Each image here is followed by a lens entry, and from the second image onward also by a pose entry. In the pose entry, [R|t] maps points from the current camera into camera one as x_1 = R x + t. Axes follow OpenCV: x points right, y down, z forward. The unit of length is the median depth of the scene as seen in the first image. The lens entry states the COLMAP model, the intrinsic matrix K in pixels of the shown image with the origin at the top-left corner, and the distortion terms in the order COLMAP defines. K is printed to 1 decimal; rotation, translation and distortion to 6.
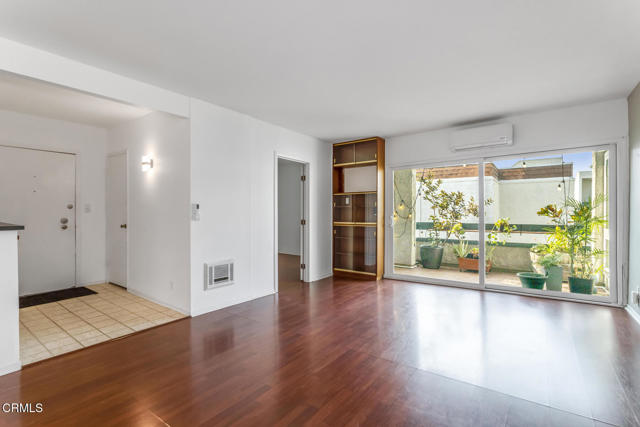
lens RADIAL K [[300.0, 0, 319.4], [0, 300.0, 212.9], [0, 0, 1]] dist [-0.000646, 0.000499]
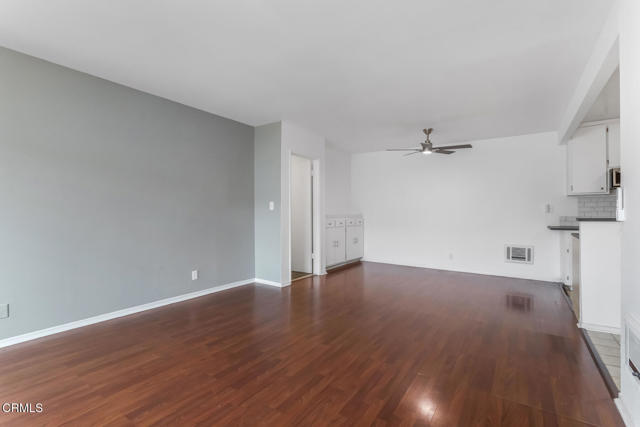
lens RADIAL K [[300.0, 0, 319.4], [0, 300.0, 212.9], [0, 0, 1]] dist [-0.000646, 0.000499]
pose [[-0.999075, 0.005558, -0.042646, 0.082745], [0.005341, 0.999972, 0.005192, 0.003457], [0.042674, 0.004959, -0.999077, 0.995785]]
